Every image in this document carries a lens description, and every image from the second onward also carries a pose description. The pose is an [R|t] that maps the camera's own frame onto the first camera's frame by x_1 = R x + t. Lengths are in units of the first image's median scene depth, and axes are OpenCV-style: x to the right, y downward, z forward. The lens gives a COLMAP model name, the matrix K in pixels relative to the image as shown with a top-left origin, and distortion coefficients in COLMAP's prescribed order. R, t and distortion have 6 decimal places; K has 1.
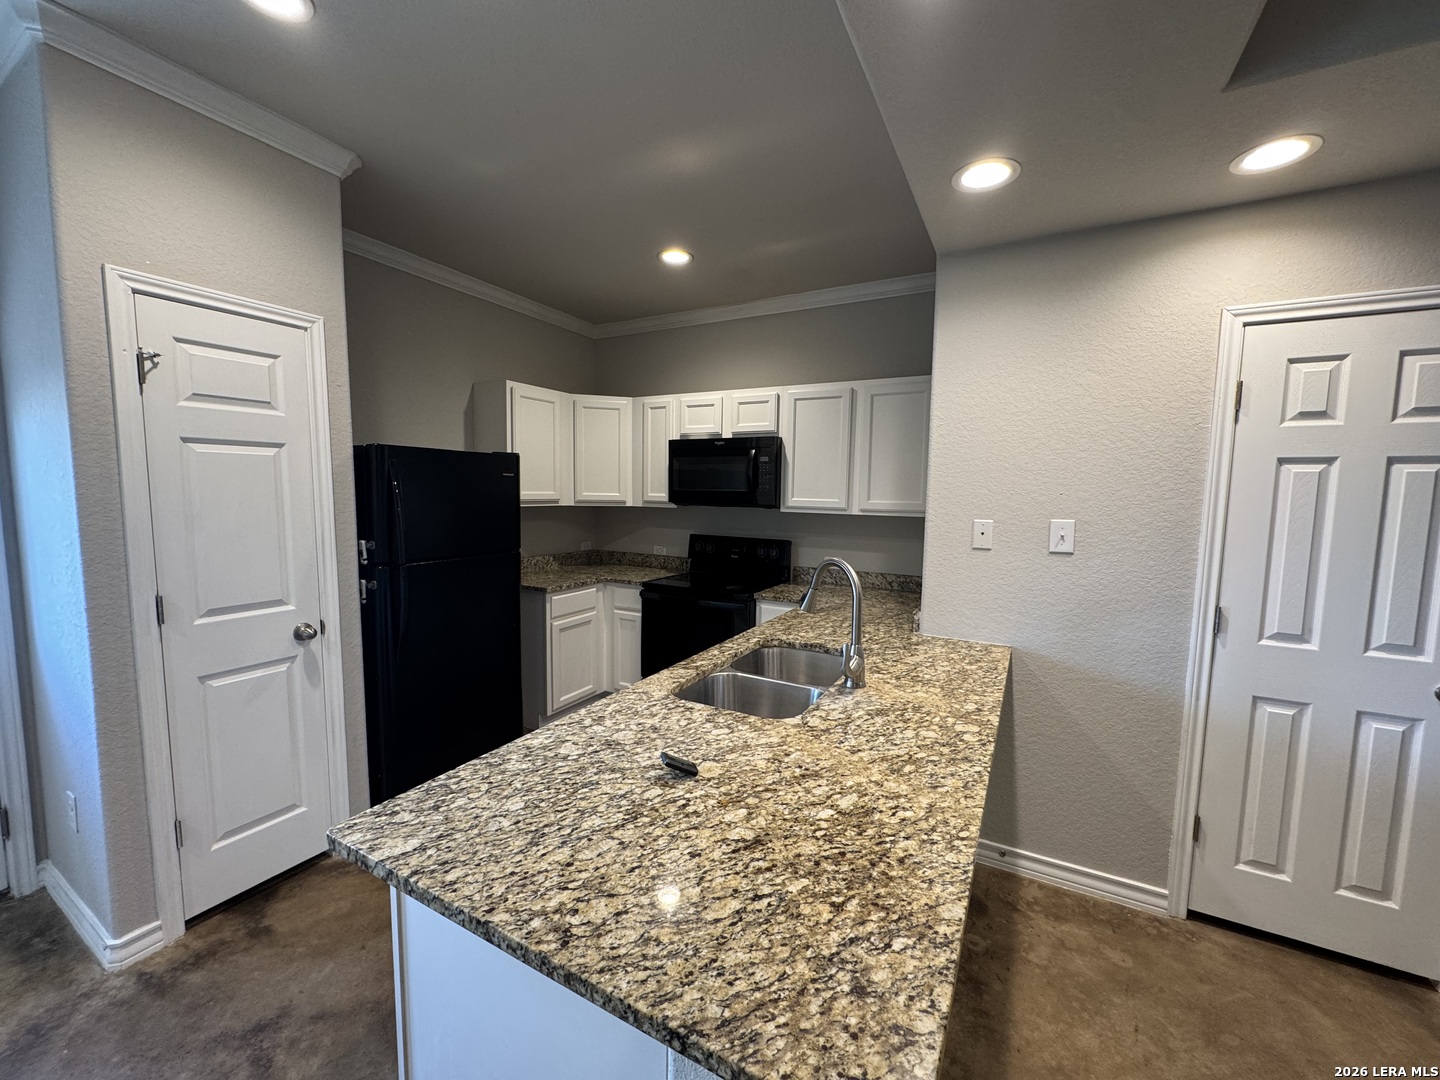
lens RADIAL K [[573.1, 0, 720.7], [0, 573.1, 540.7], [0, 0, 1]] dist [-0.004305, 0.001120]
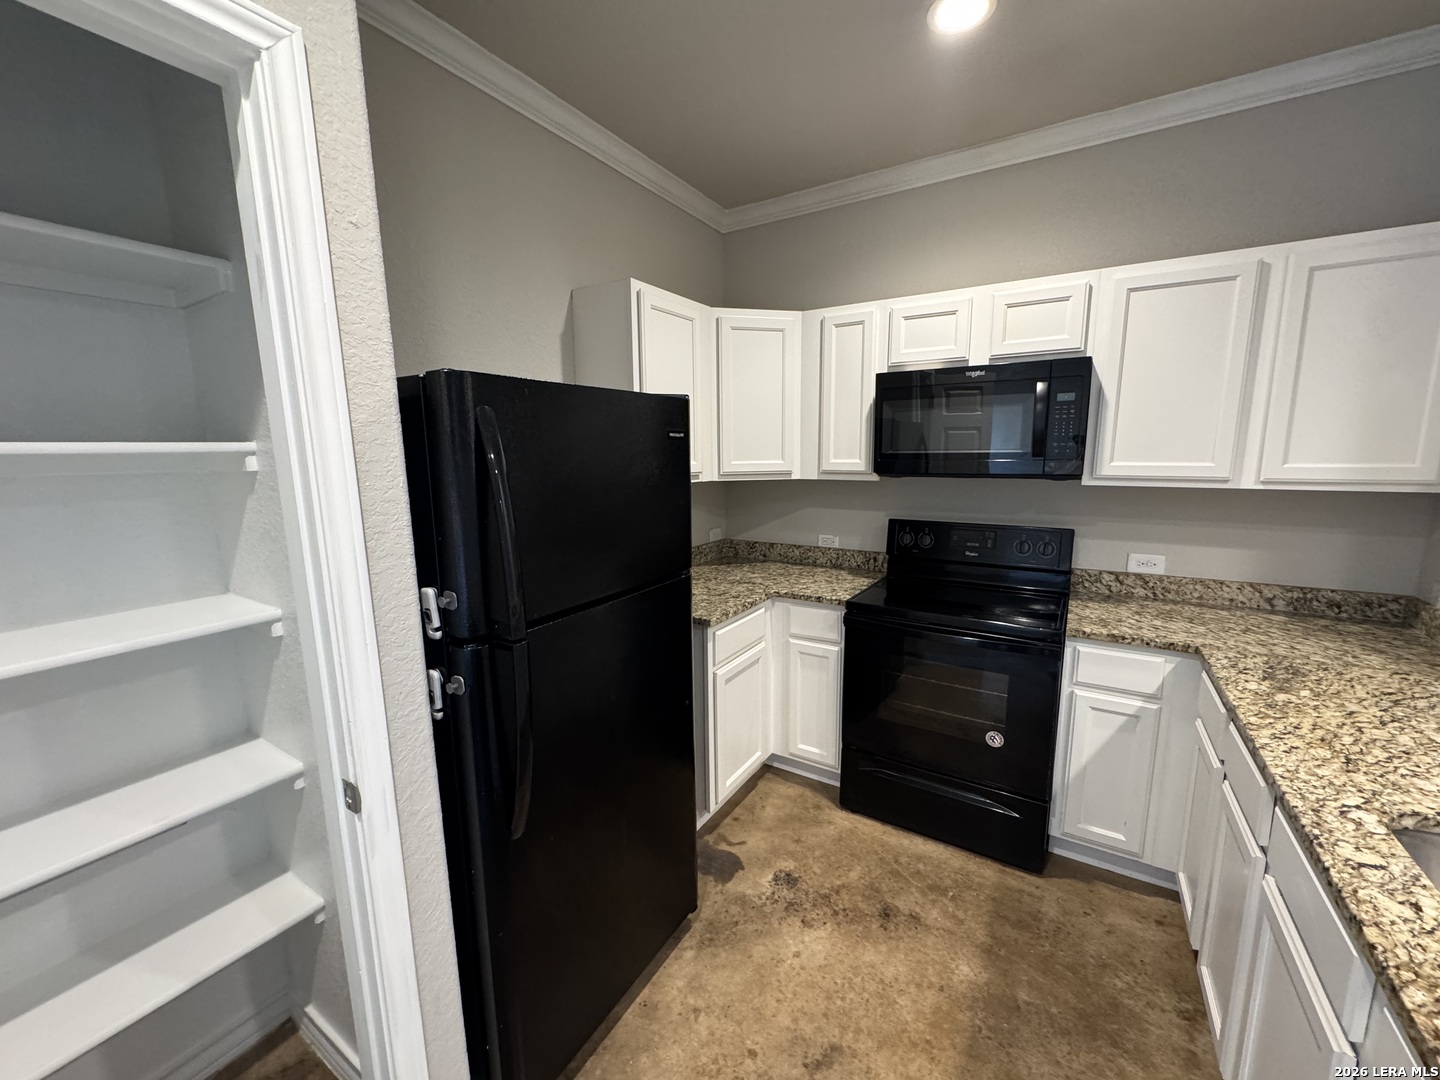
lens RADIAL K [[573.1, 0, 719.7], [0, 573.1, 540.3], [0, 0, 1]] dist [-0.004305, 0.001120]
pose [[0.998196, -0.019081, -0.056928, -0.451273], [0.023034, 0.997308, 0.069613, -0.079668], [0.055447, -0.070799, 0.995948, 0.688586]]
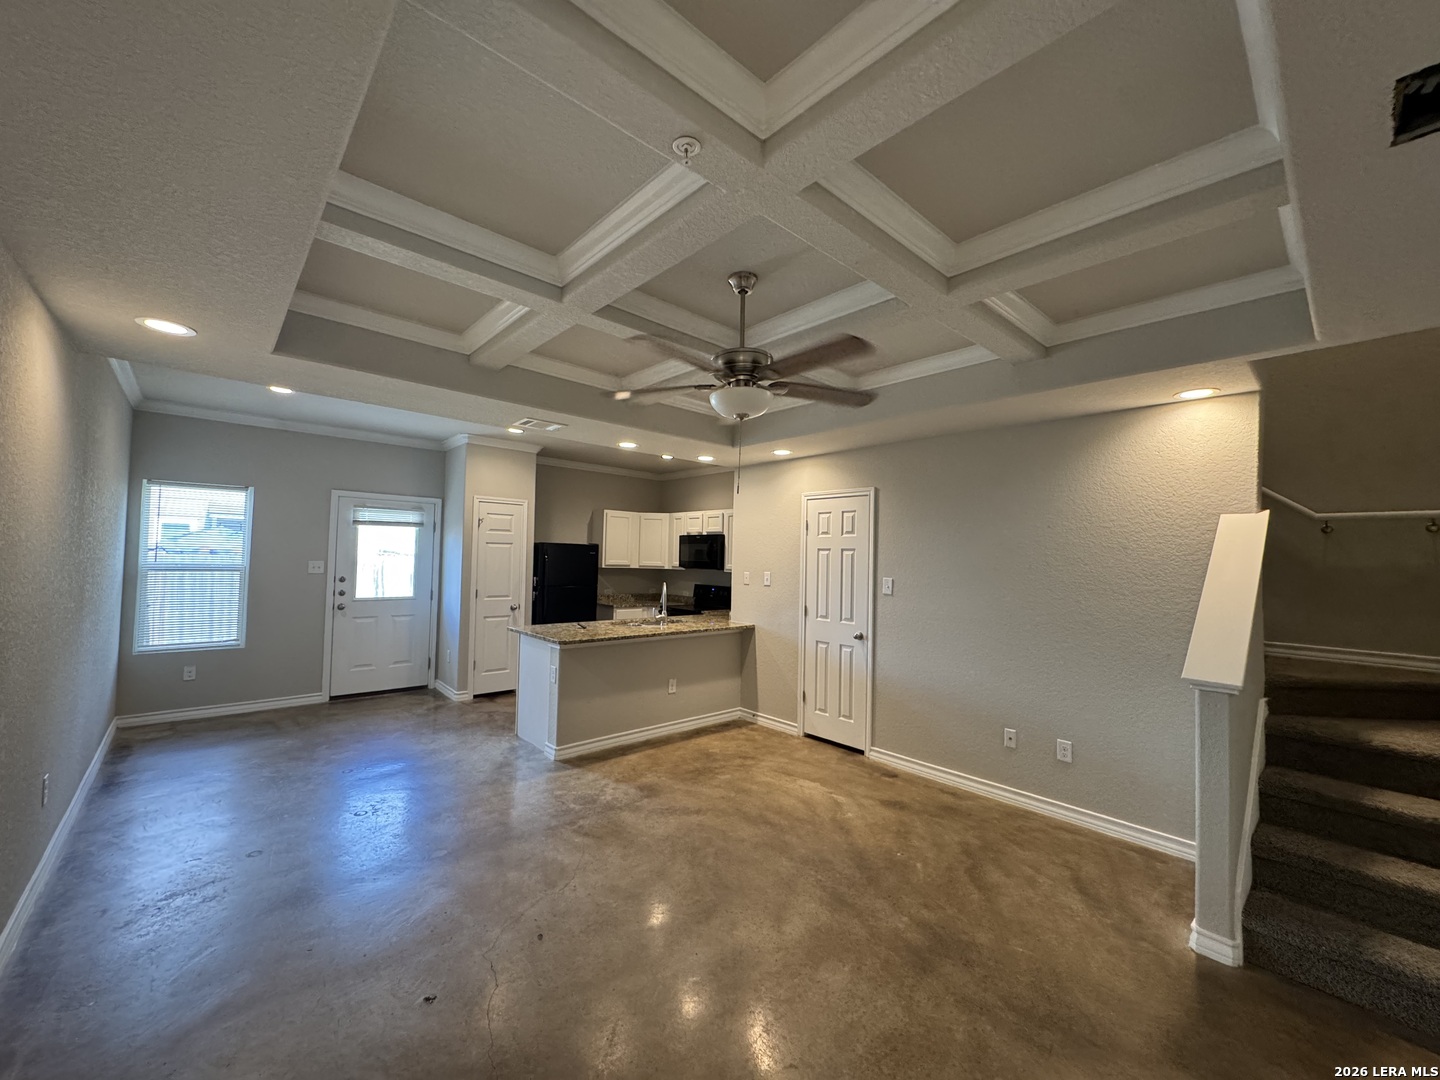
lens RADIAL K [[573.1, 0, 720.0], [0, 573.1, 541.1], [0, 0, 1]] dist [-0.004305, 0.001120]
pose [[0.944778, -0.003912, -0.327687, 1.363134], [-0.038471, 0.991691, -0.122757, 0.161015], [0.325444, 0.128584, 0.936777, -1.598435]]
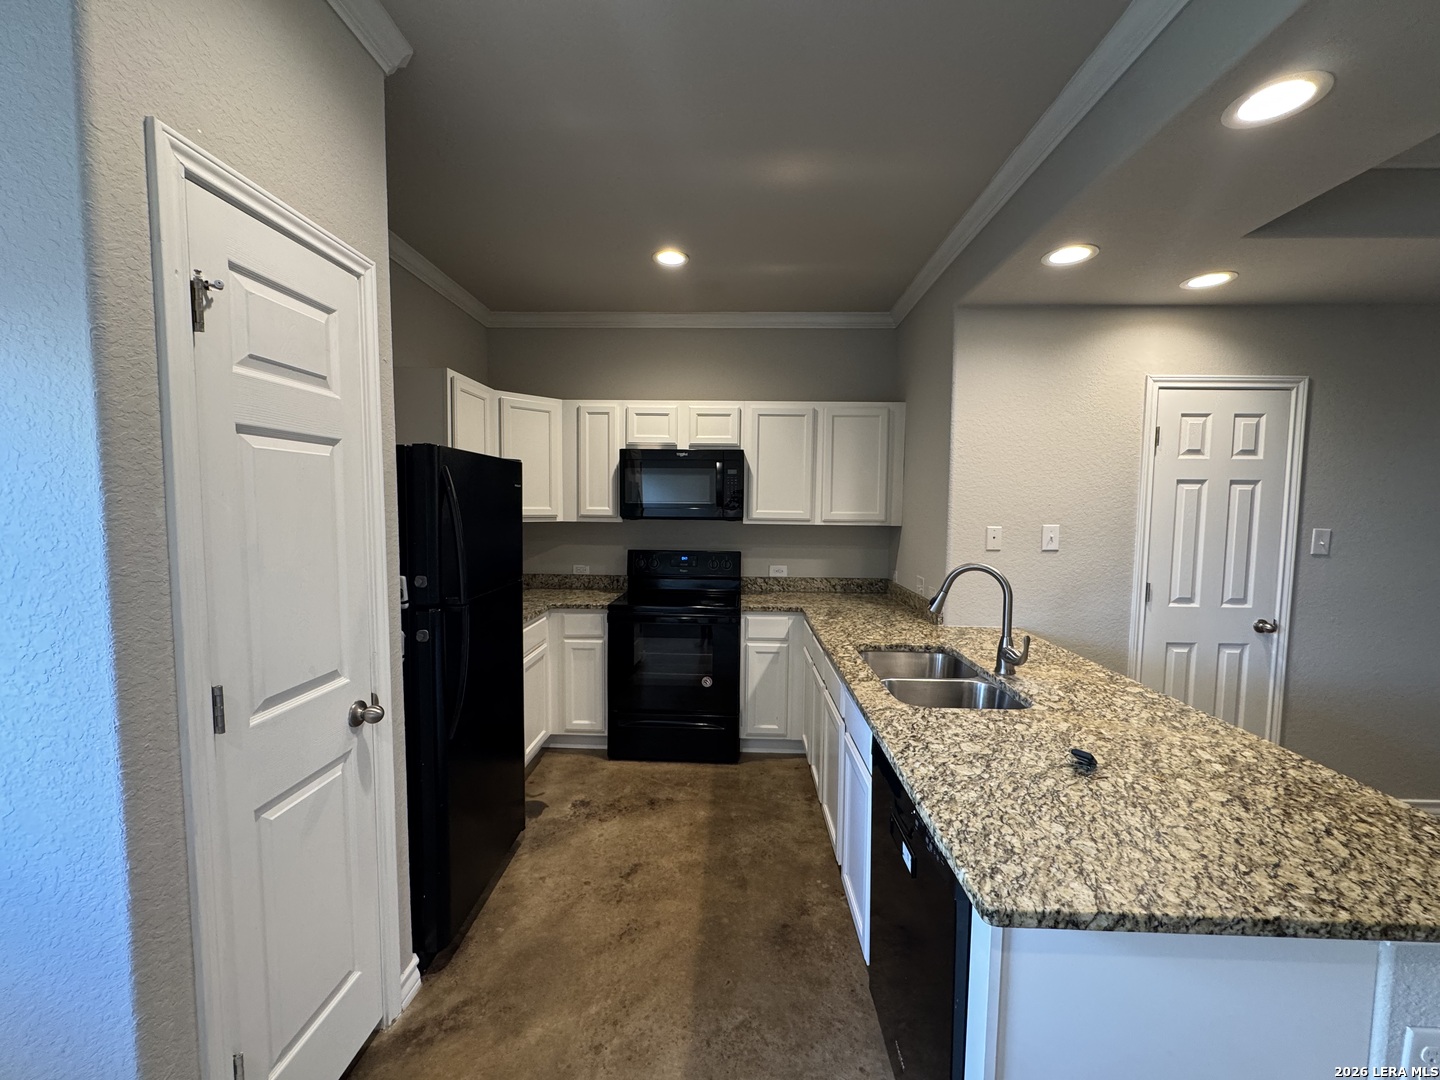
lens RADIAL K [[573.1, 0, 720.1], [0, 573.1, 540.5], [0, 0, 1]] dist [-0.004305, 0.001120]
pose [[0.890509, -0.035888, 0.453547, -0.728606], [0.044476, 0.998976, -0.008280, -0.026309], [-0.452786, 0.027545, 0.891194, 0.209149]]
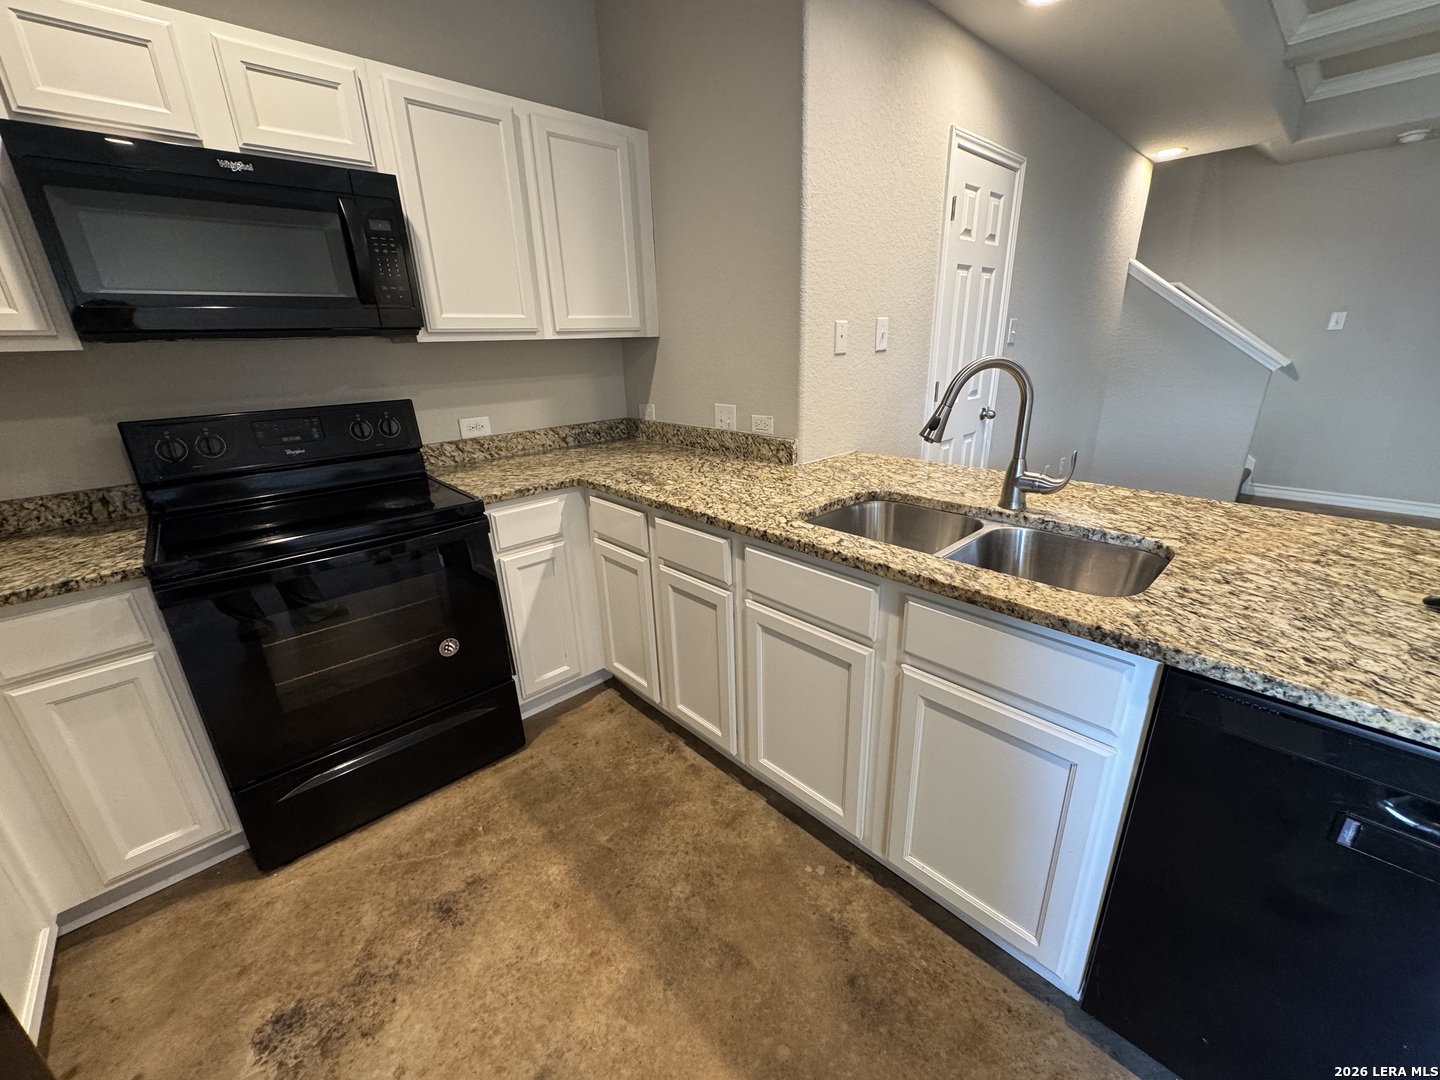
lens RADIAL K [[573.1, 0, 719.9], [0, 573.1, 541.2], [0, 0, 1]] dist [-0.004305, 0.001120]
pose [[0.311603, -0.338555, 0.887854, -0.627873], [0.120202, 0.940912, 0.316601, -0.020876], [-0.942579, 0.008068, 0.333886, 1.040161]]
